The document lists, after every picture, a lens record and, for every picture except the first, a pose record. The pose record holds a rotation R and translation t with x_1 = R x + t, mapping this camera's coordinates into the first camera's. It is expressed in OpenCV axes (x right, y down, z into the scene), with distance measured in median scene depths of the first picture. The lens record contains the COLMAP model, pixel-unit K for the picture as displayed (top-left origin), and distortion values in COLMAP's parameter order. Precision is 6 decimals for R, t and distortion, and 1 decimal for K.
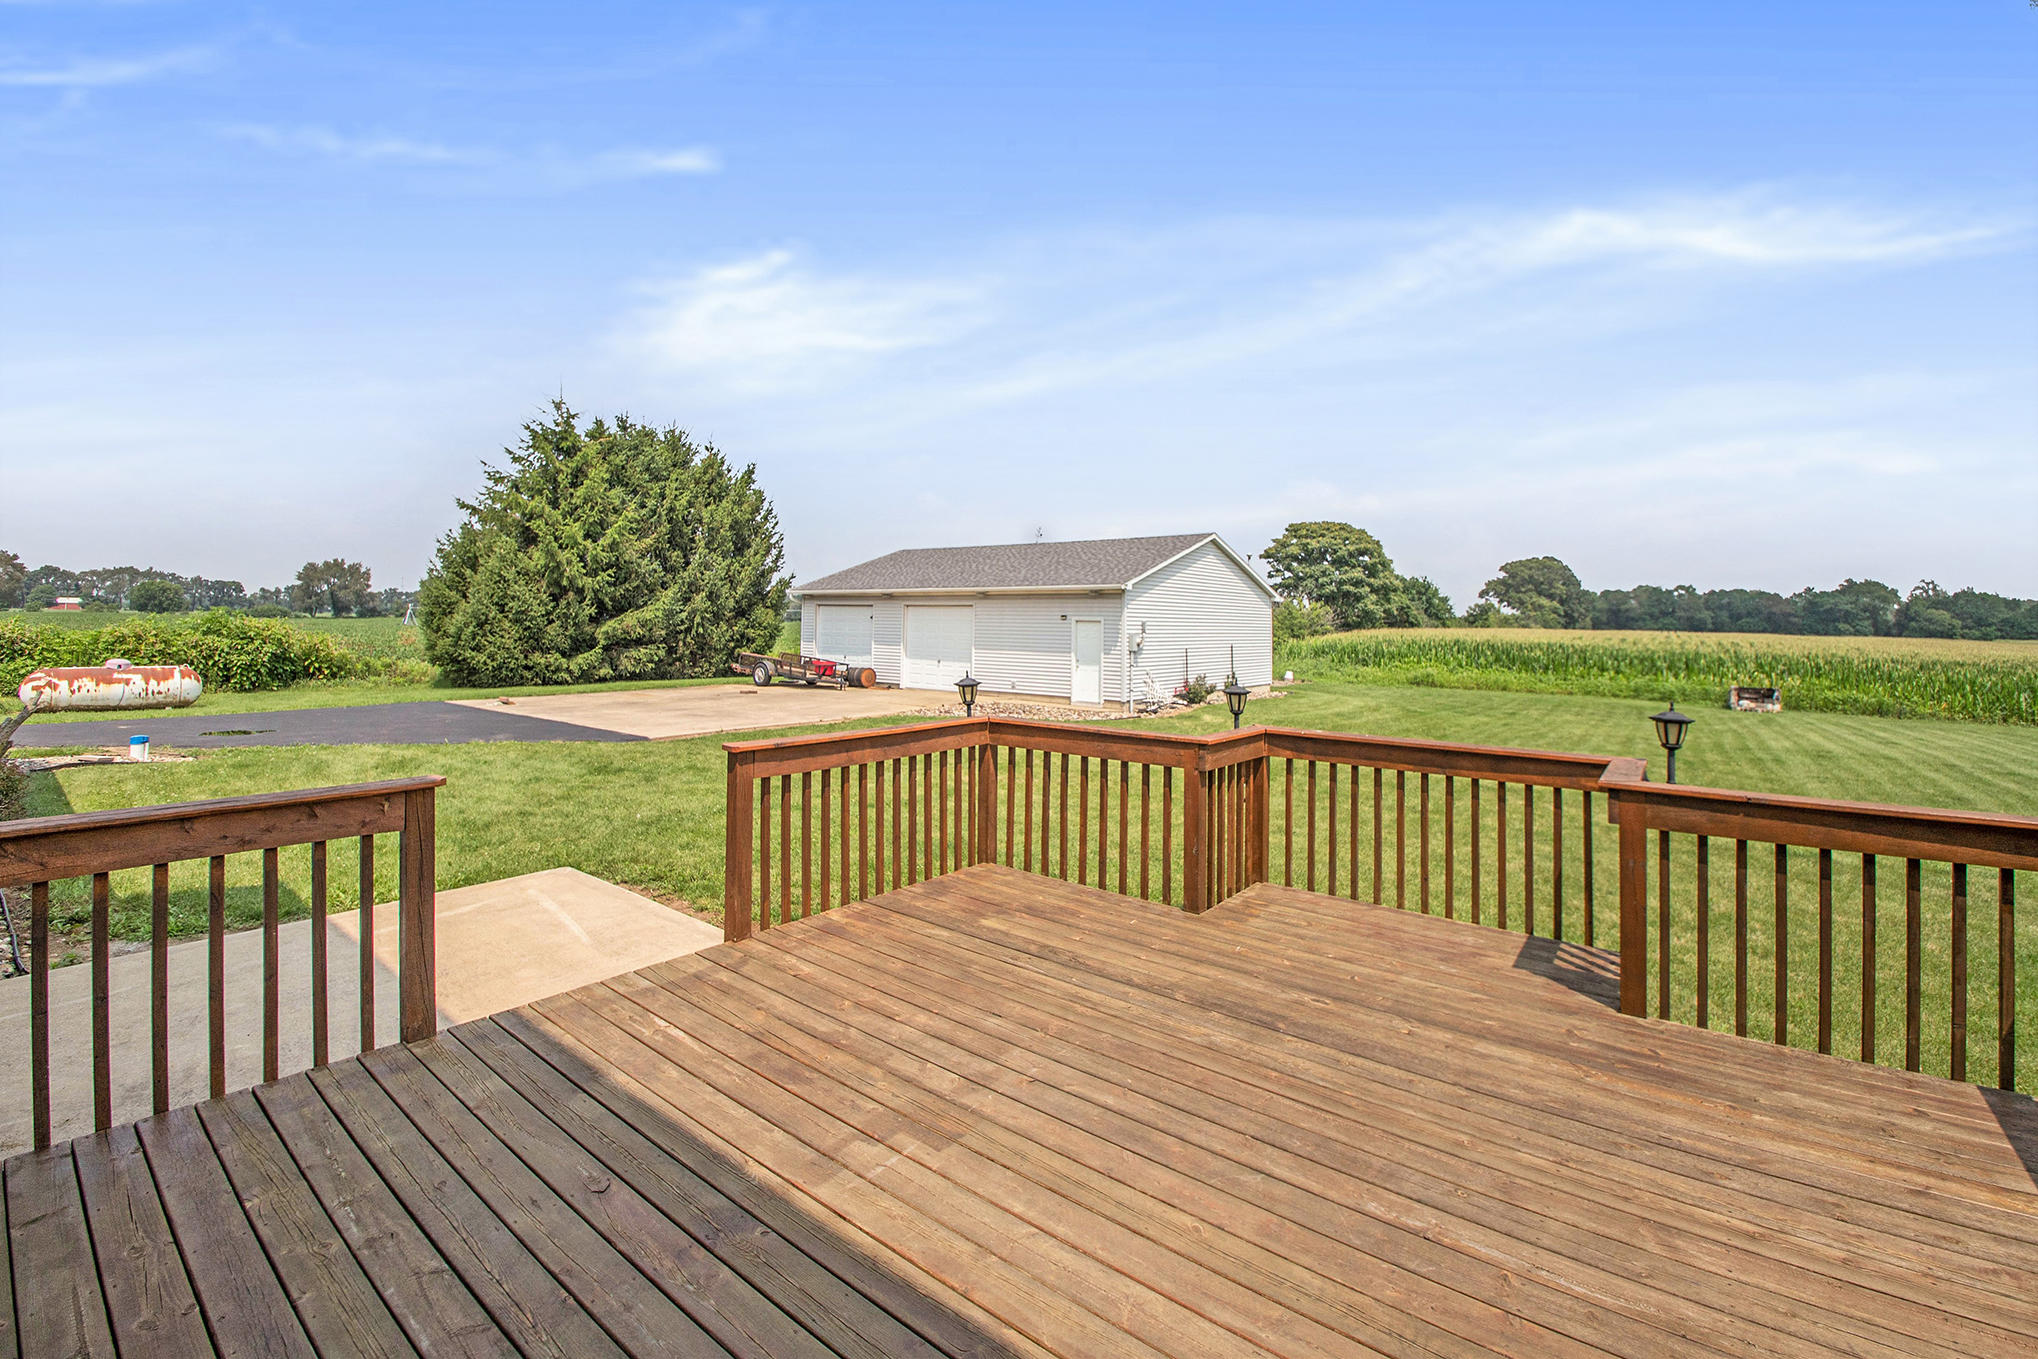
lens RADIAL K [[845.3, 0, 1032.5], [0, 845.3, 622.4], [0, 0, 1]] dist [0.003463, 0.000187]
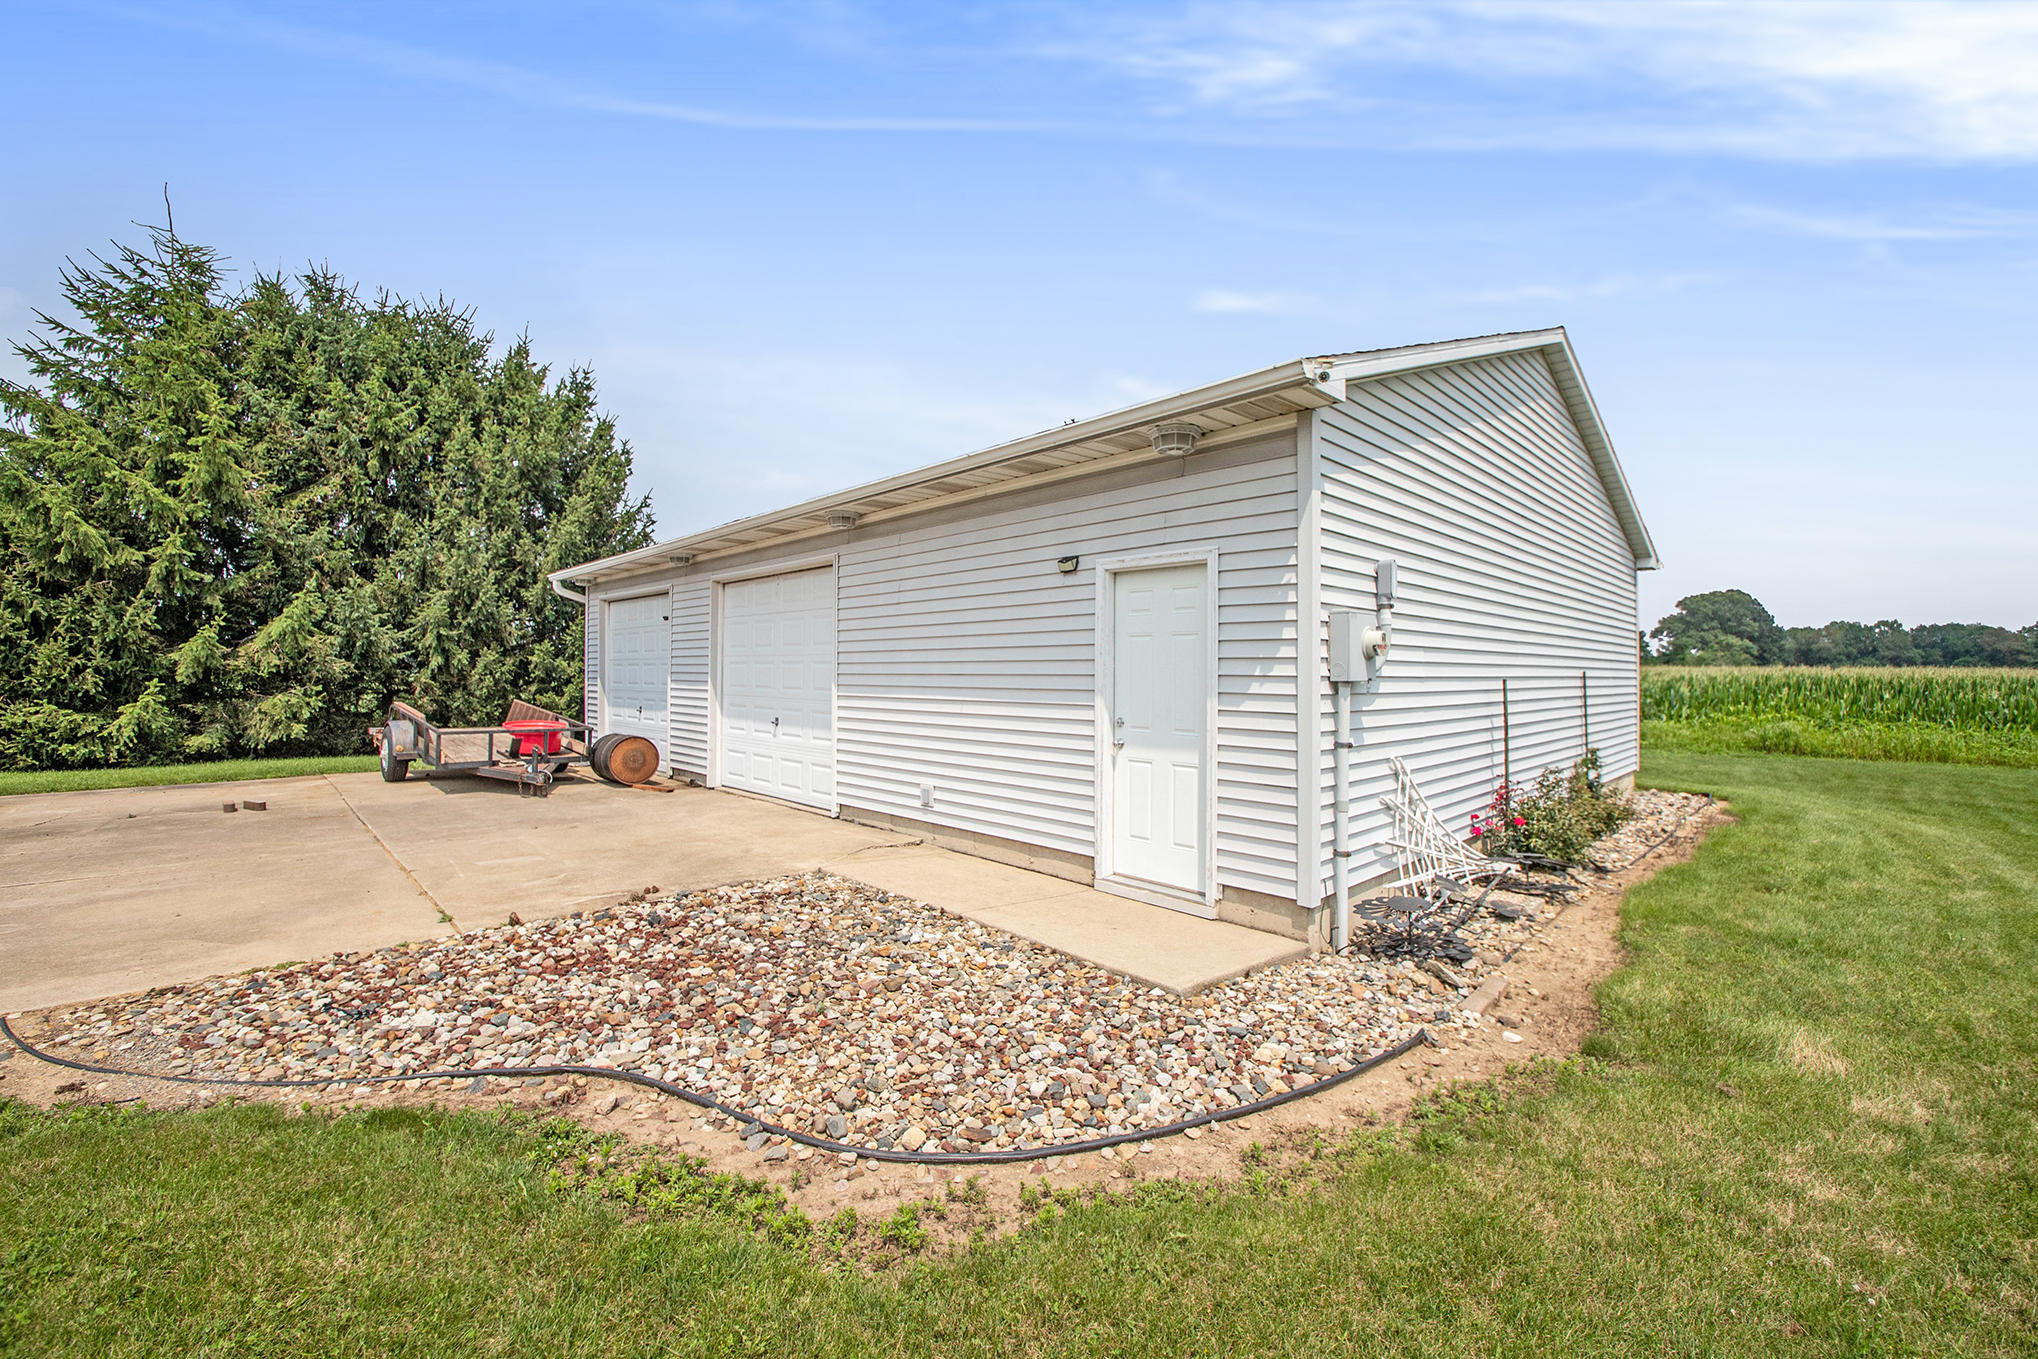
lens RADIAL K [[850.4, 0, 1025.5], [0, 850.4, 671.0], [0, 0, 1]] dist [-0.023697, -0.006099]
pose [[0.989304, -0.011676, -0.145397, 0.032135], [0.011409, 0.999931, -0.002672, 0.014856], [0.145418, 0.000984, 0.989370, 0.372527]]
